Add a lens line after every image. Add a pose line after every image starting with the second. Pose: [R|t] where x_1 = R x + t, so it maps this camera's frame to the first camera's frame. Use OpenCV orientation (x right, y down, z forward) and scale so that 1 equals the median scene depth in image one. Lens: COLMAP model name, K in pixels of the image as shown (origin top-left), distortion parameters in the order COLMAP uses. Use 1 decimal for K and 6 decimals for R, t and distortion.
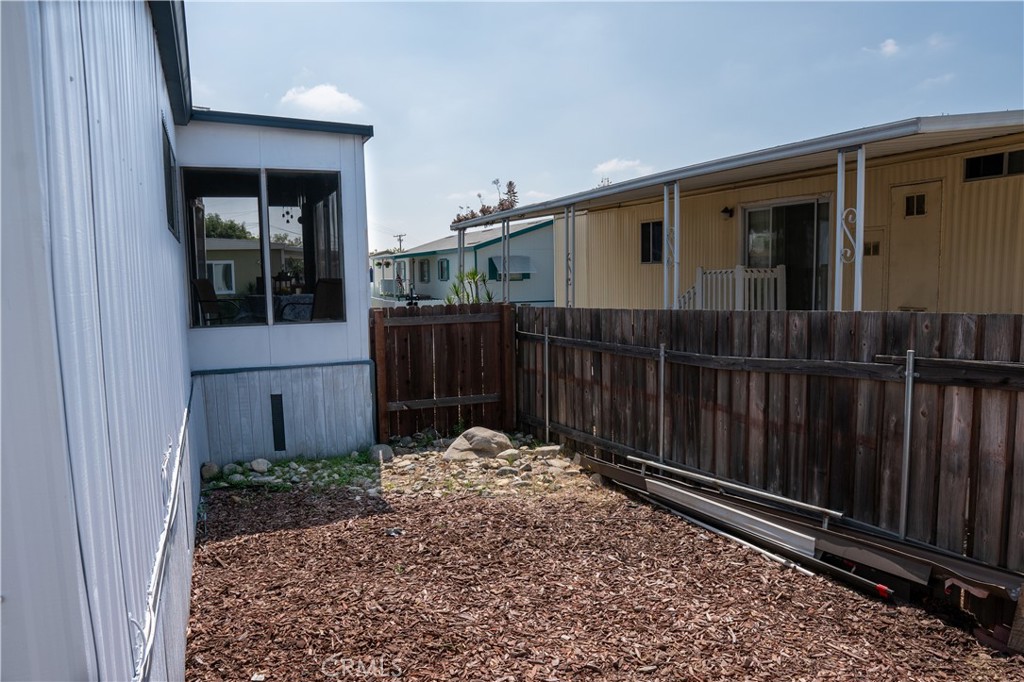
lens RADIAL K [[726.8, 0, 512.4], [0, 726.8, 340.5], [0, 0, 1]] dist [-0.099912, 0.059717]
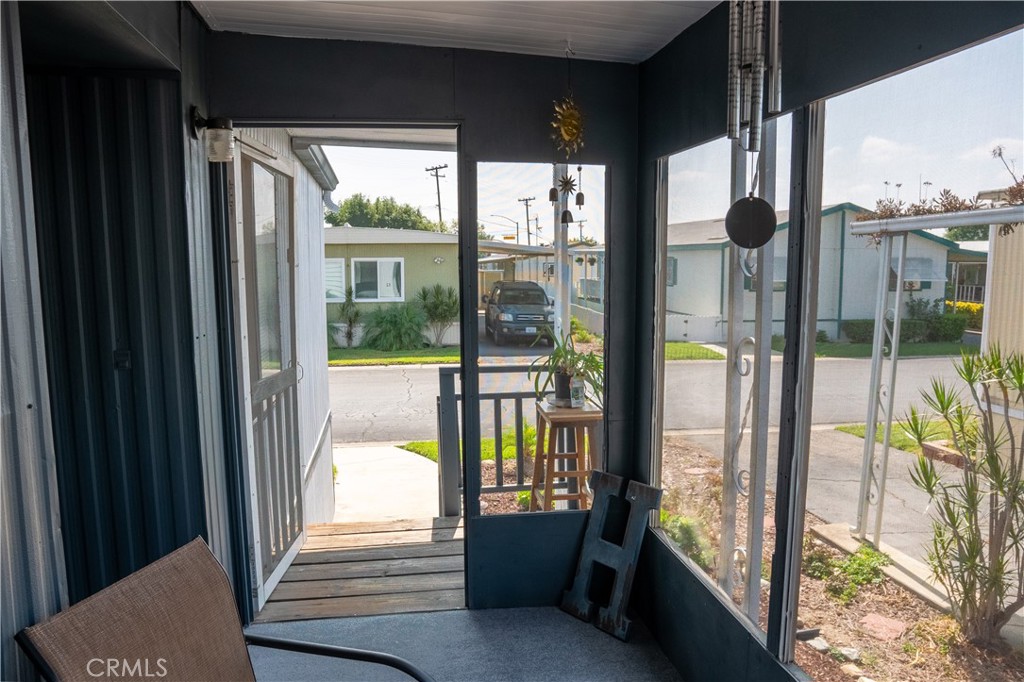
lens RADIAL K [[726.8, 0, 513.0], [0, 726.8, 342.2], [0, 0, 1]] dist [-0.099912, 0.059717]
pose [[0.973628, 0.047100, -0.223227, -0.104281], [-0.042024, 0.998740, 0.027436, -0.047739], [0.224238, -0.017331, 0.974380, 0.278587]]
